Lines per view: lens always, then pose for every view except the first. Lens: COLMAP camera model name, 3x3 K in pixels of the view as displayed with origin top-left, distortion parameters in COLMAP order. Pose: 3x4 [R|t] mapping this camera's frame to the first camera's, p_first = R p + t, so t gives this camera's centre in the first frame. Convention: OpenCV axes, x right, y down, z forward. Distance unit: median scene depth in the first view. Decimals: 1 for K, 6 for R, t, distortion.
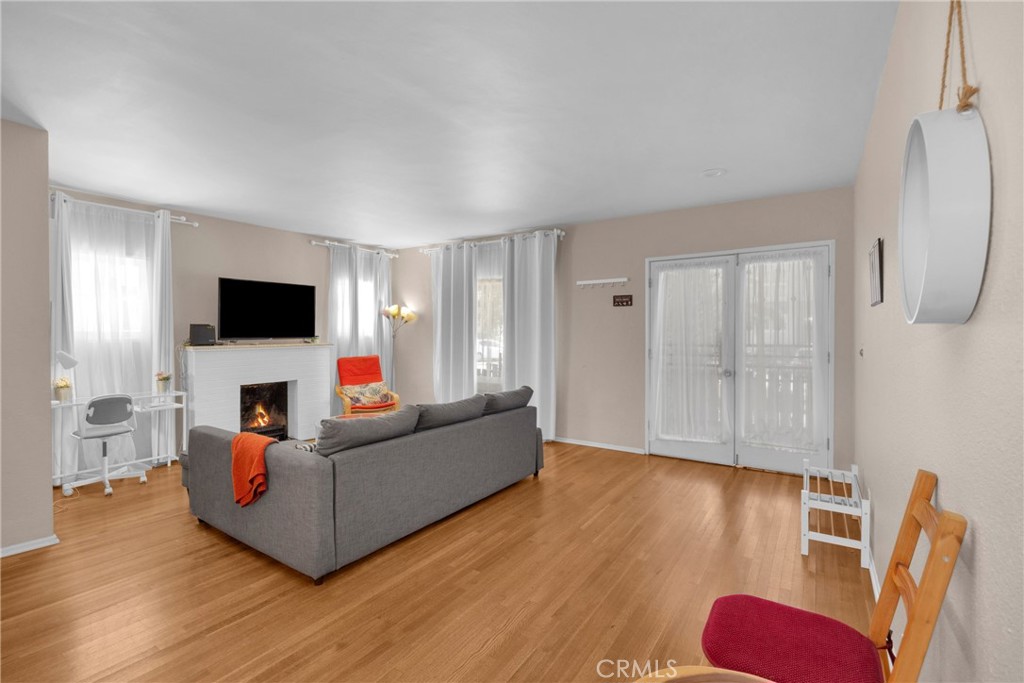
lens RADIAL K [[462.6, 0, 511.7], [0, 462.6, 334.4], [0, 0, 1]] dist [-0.011859, -0.000018]
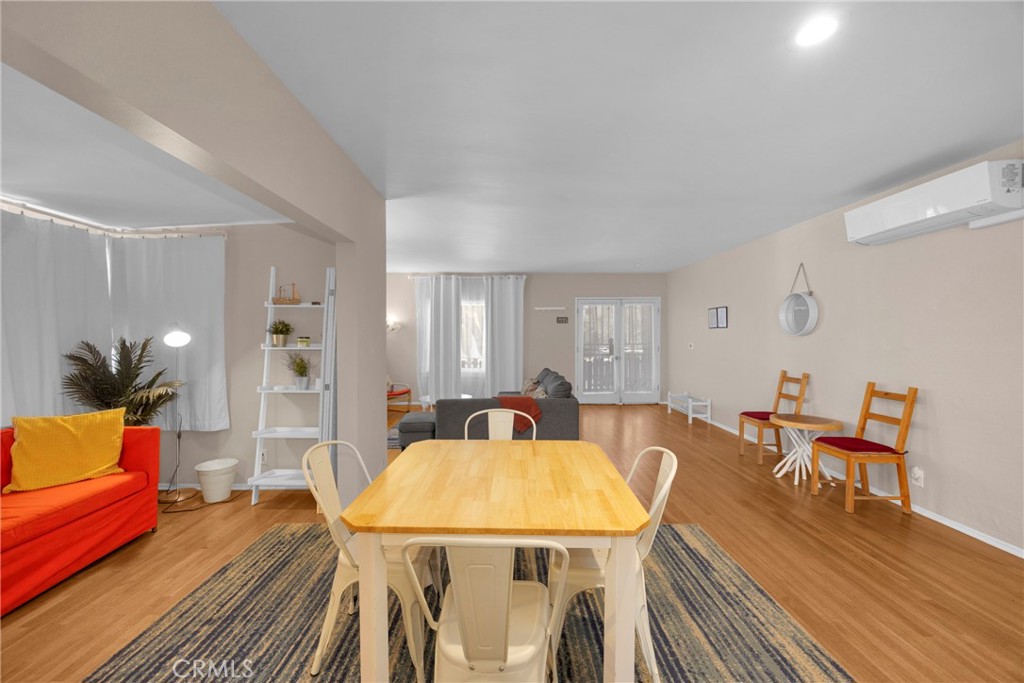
lens RADIAL K [[396.0, 0, 506.8], [0, 396.0, 341.0], [0, 0, 1]] dist [-0.005309, -0.000098]
pose [[0.828651, -0.004682, 0.559746, -0.793724], [0.003447, 0.999989, 0.003260, 0.002082], [-0.559755, -0.000772, 0.828658, -0.144736]]
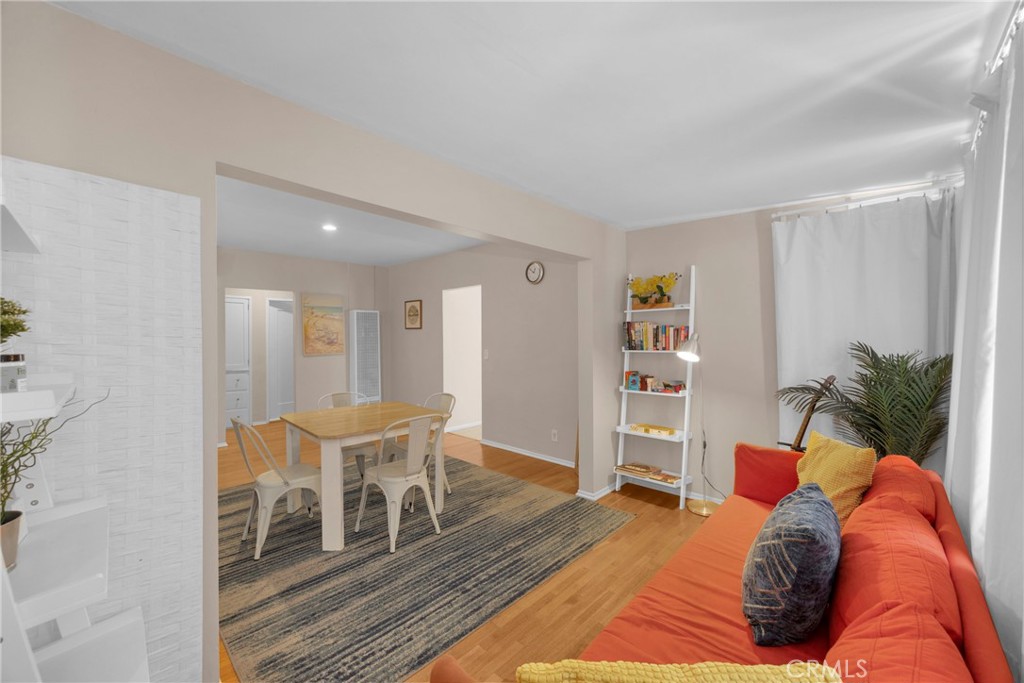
lens RADIAL K [[393.6, 0, 510.1], [0, 393.6, 337.1], [0, 0, 1]] dist [0.008460, -0.000080]
pose [[-0.983620, 0.005038, 0.180185, -0.945183], [0.006022, 0.999970, 0.004915, -0.011808], [-0.180155, 0.005920, -0.983620, 0.717608]]
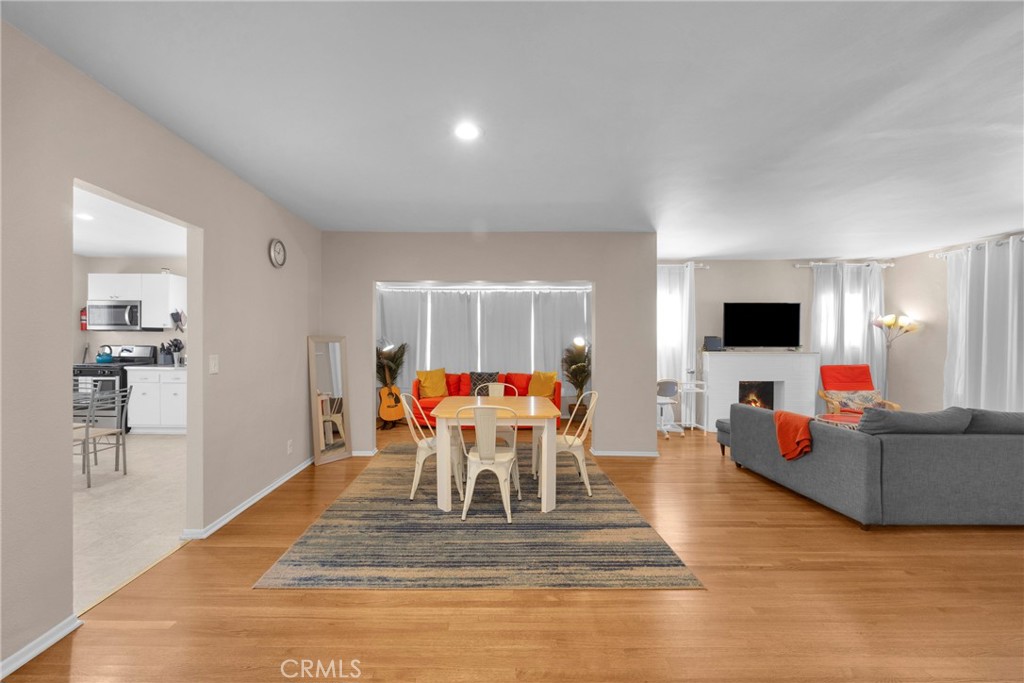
lens RADIAL K [[393.8, 0, 483.4], [0, 393.8, 343.6], [0, 0, 1]] dist [-0.002836, -0.000173]
pose [[0.550088, 0.003884, -0.835098, -0.039597], [-0.007917, 0.999968, -0.000564, 0.007329], [0.835069, 0.006922, 0.550101, -0.260554]]
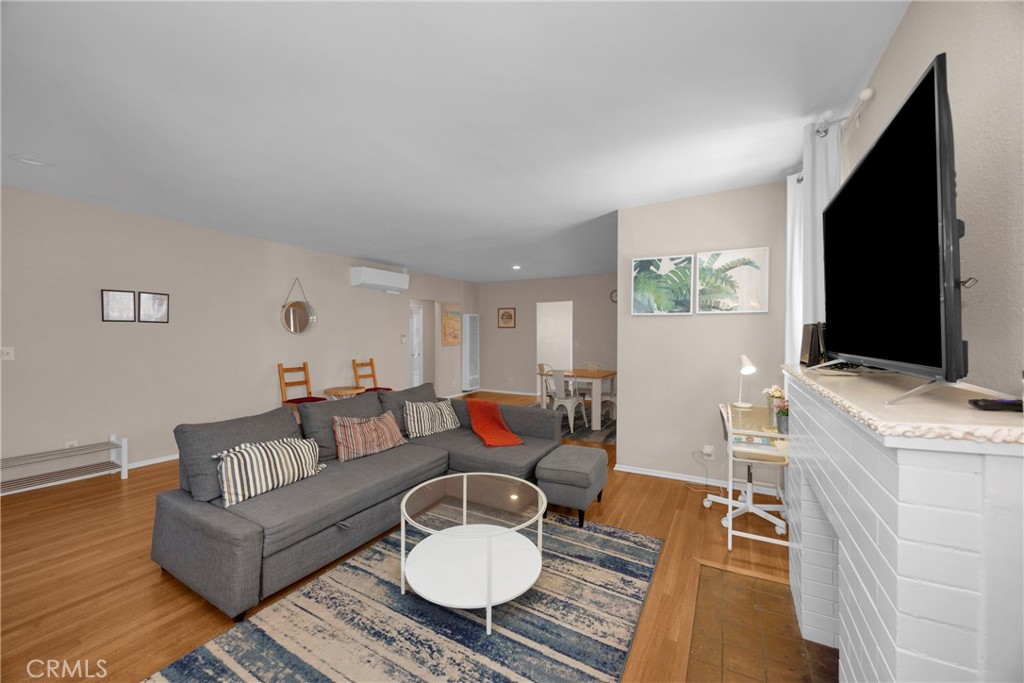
lens RADIAL K [[384.3, 0, 511.7], [0, 384.3, 336.8], [0, 0, 1]] dist [-0.000217, -0.000070]
pose [[-0.997769, -0.000584, -0.066765, -0.323219], [-0.001163, 0.999962, 0.008632, -0.007183], [0.066758, 0.008691, -0.997731, 1.316143]]
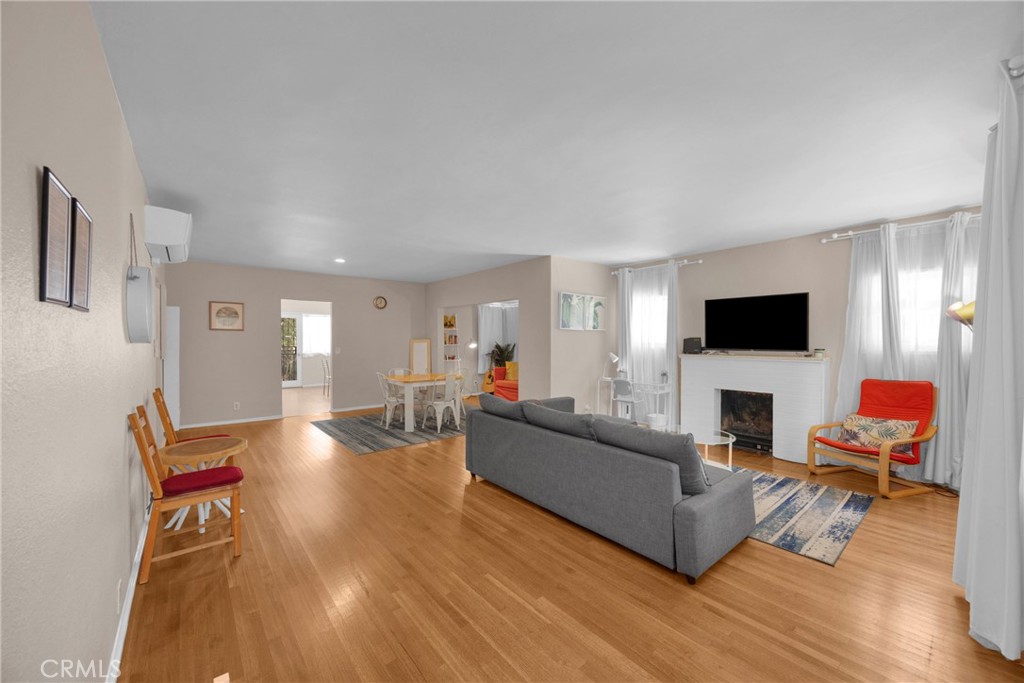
lens RADIAL K [[389.5, 0, 510.6], [0, 389.5, 343.1], [0, 0, 1]] dist [-0.004773, 0.000047]
pose [[-0.285845, 0.008161, -0.958241, 0.520693], [-0.008906, 0.999898, 0.011173, -0.012993], [0.958234, 0.011728, -0.285743, 0.779562]]
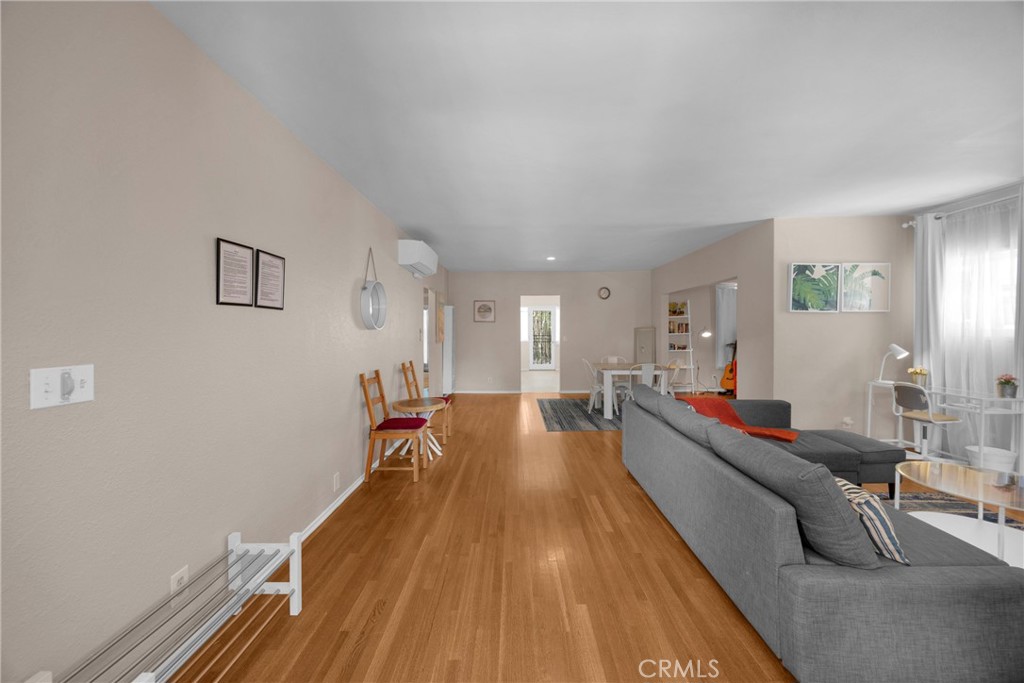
lens RADIAL K [[382.9, 0, 509.0], [0, 382.9, 332.2], [0, 0, 1]] dist [-0.000545, 0.000006]
pose [[-0.839877, 0.007018, -0.542732, 0.377886], [0.000920, 0.999933, 0.011506, -0.007792], [0.542776, 0.009164, -0.839827, 0.968030]]
